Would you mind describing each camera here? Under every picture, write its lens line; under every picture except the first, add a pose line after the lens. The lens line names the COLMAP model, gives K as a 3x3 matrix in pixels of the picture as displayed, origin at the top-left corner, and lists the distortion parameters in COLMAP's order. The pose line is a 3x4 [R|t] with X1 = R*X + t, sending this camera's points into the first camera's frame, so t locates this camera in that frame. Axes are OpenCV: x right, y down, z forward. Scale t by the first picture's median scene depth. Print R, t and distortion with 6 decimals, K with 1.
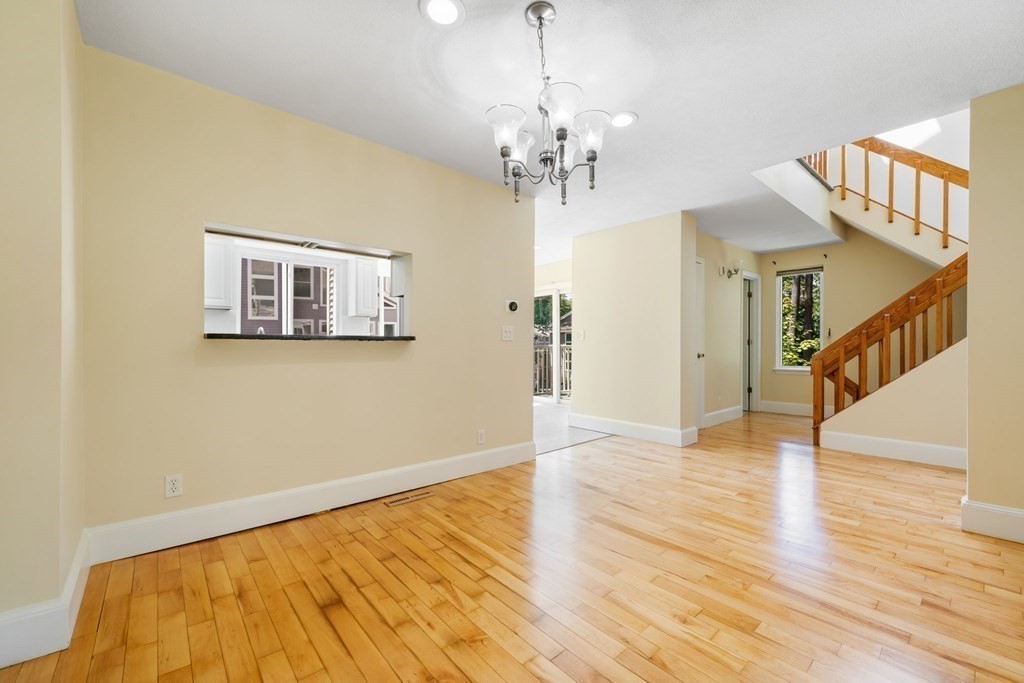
lens RADIAL K [[407.5, 0, 515.2], [0, 407.5, 343.2], [0, 0, 1]] dist [-0.001998, 0.000731]
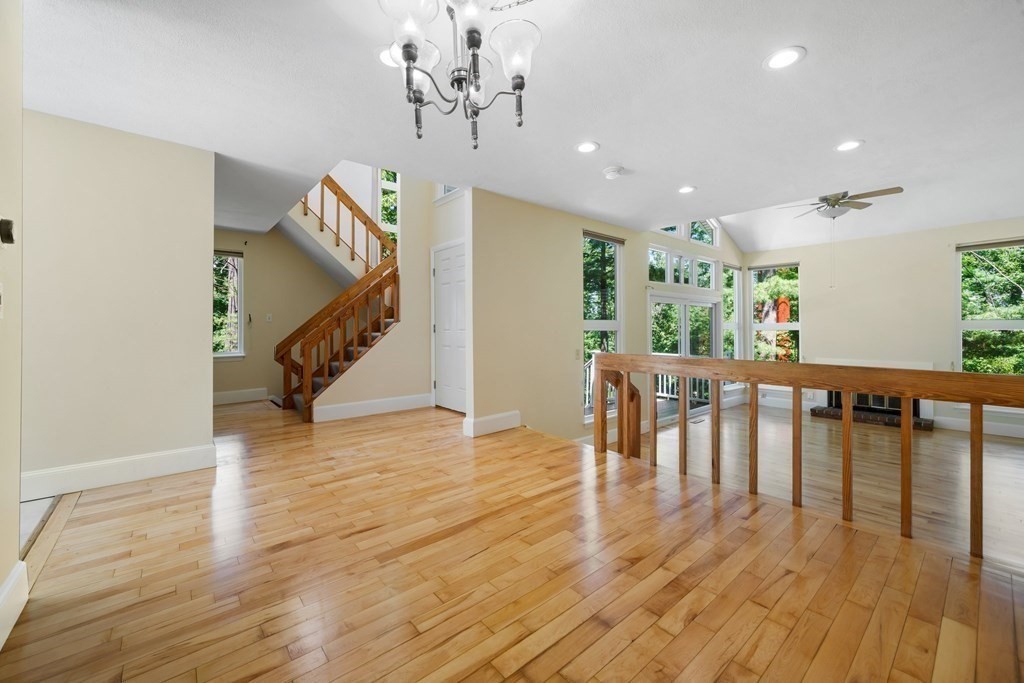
lens RADIAL K [[407.5, 0, 506.6], [0, 407.5, 318.5], [0, 0, 1]] dist [-0.001998, 0.000731]
pose [[0.027976, 0.026097, 0.999268, -0.535660], [0.001259, 0.999657, -0.026143, 0.007058], [-0.999608, 0.001989, 0.027933, 0.716380]]
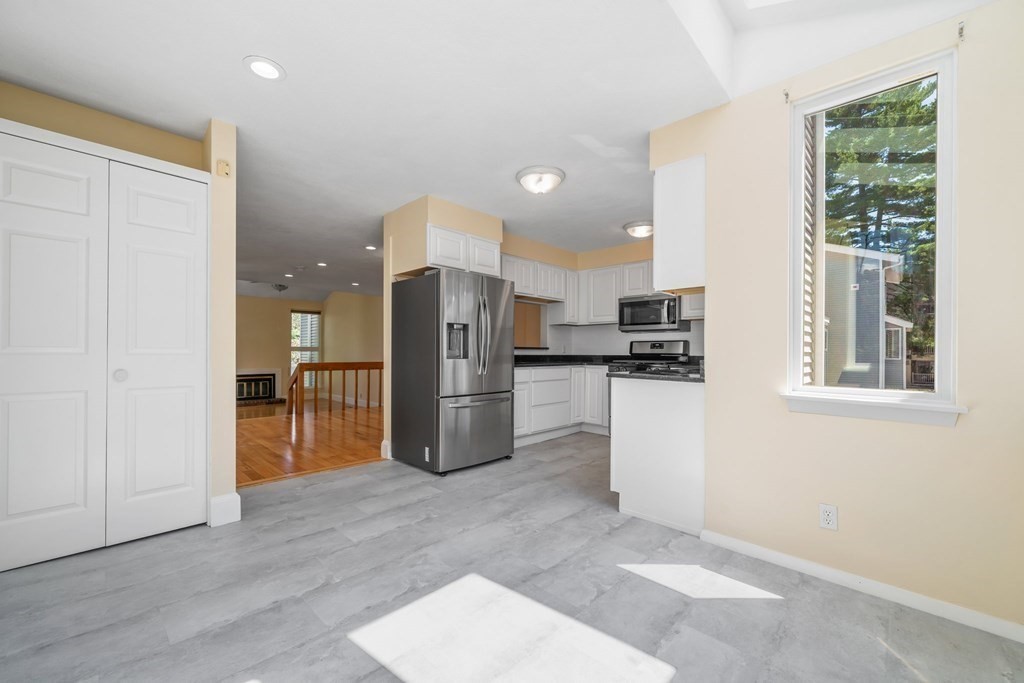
lens RADIAL K [[407.5, 0, 511.1], [0, 407.5, 340.1], [0, 0, 1]] dist [-0.001998, 0.000731]
pose [[-0.996728, -0.008466, -0.080388, -0.294733], [-0.005991, 0.999502, -0.030978, 0.010373], [0.080610, -0.030395, -0.996282, 3.096508]]
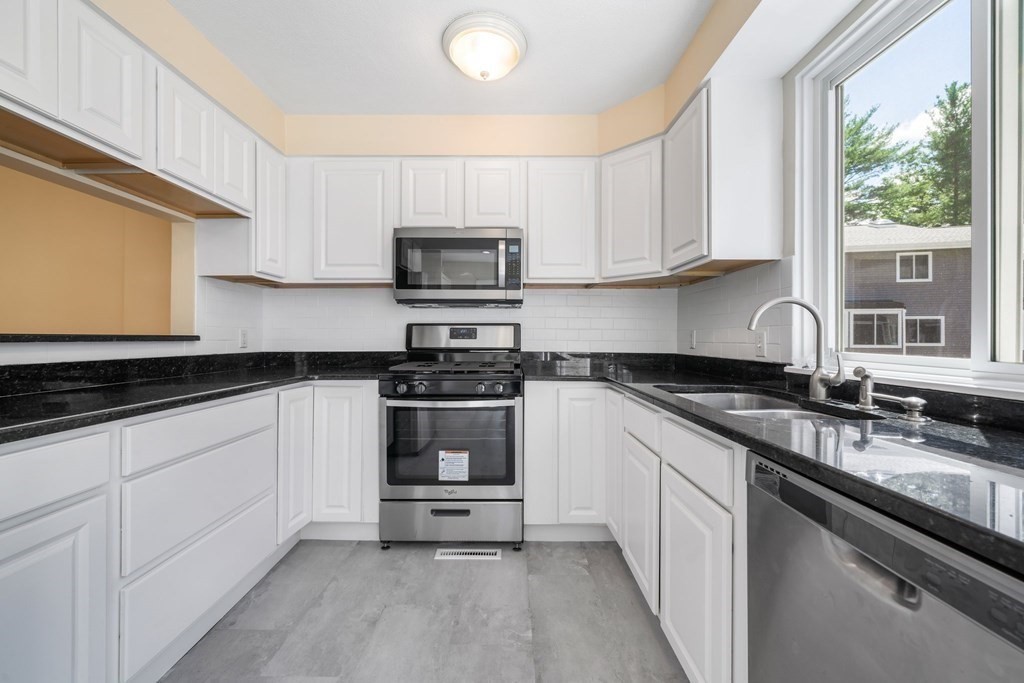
lens RADIAL K [[401.6, 0, 505.1], [0, 401.6, 338.3], [0, 0, 1]] dist [-0.000901, -0.000010]
pose [[-0.666878, -0.002608, -0.745162, -0.498006], [-0.003601, 0.999993, -0.000277, -0.016995], [0.745158, 0.002499, -0.666883, 1.815638]]
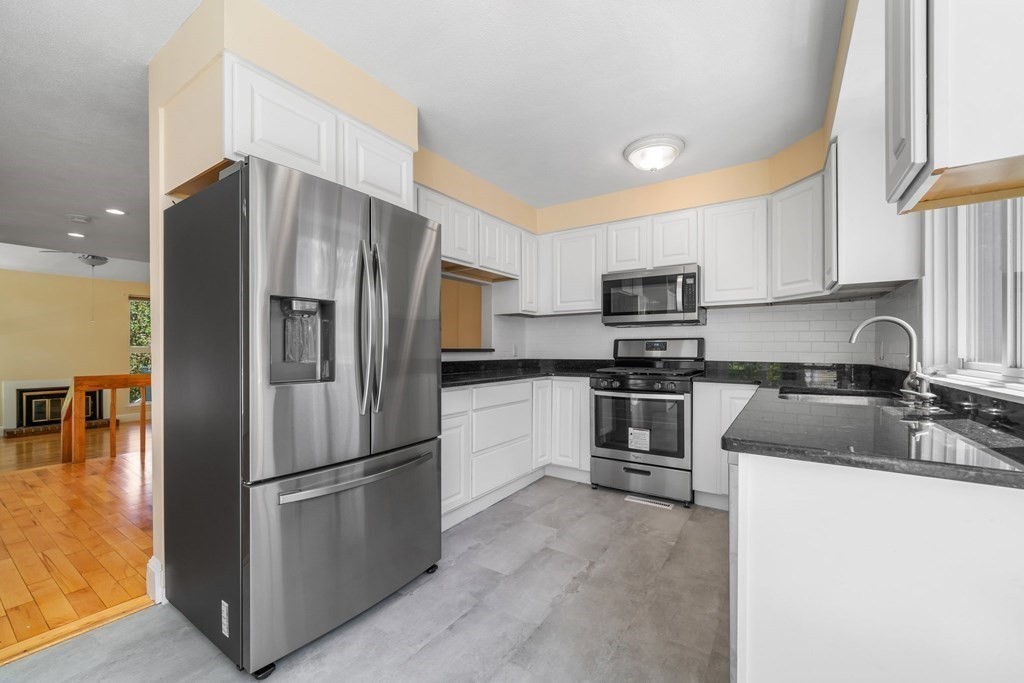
lens RADIAL K [[407.5, 0, 511.4], [0, 407.5, 345.8], [0, 0, 1]] dist [-0.001998, 0.000731]
pose [[-0.967372, -0.002949, -0.253344, -0.369021], [-0.000530, 0.999954, -0.009615, -0.017841], [0.253361, -0.009167, -0.967328, 2.278948]]
